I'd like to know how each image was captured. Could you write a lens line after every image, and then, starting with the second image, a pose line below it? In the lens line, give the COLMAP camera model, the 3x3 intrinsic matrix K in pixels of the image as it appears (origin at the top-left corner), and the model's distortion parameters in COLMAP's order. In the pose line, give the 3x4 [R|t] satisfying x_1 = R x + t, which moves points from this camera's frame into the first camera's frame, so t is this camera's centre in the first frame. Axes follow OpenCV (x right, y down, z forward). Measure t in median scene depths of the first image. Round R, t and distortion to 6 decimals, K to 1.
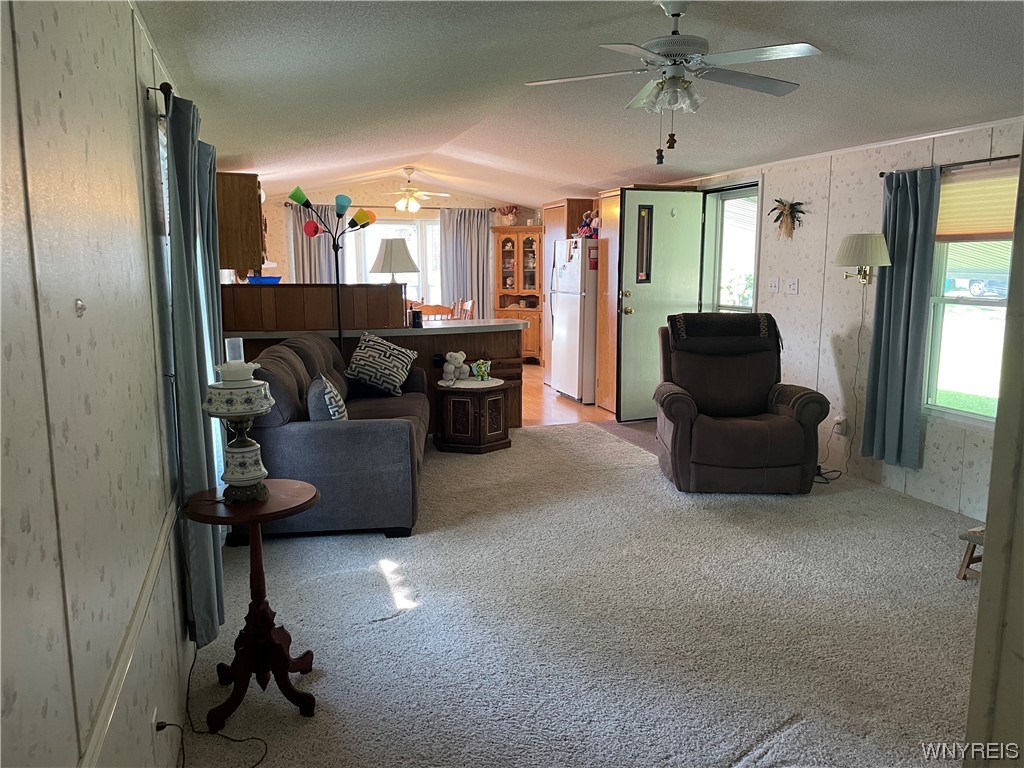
lens RADIAL K [[769.6, 0, 512.0], [0, 769.6, 384.0], [0, 0, 1]] dist [0.093909, -0.125538]
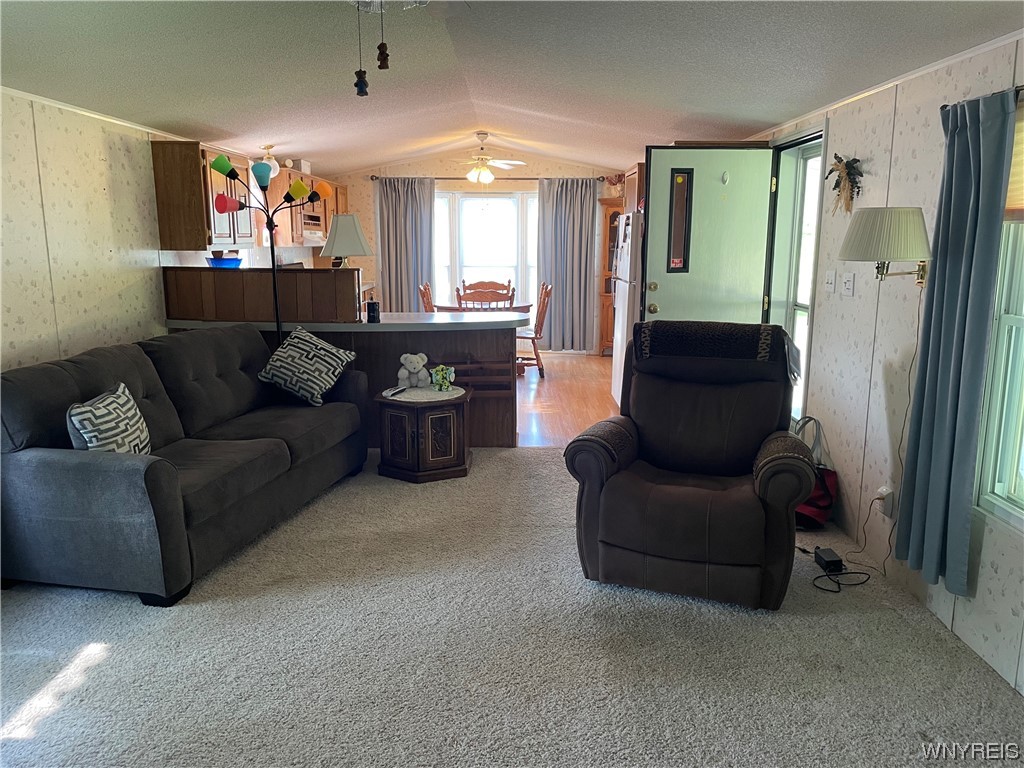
lens RADIAL K [[769.6, 0, 512.0], [0, 769.6, 384.0], [0, 0, 1]] dist [0.093909, -0.125538]
pose [[0.951965, 0.061995, -0.299865, 0.290308], [-0.051883, 0.997787, 0.041574, -0.051854], [0.301779, -0.024019, 0.953075, 0.260916]]
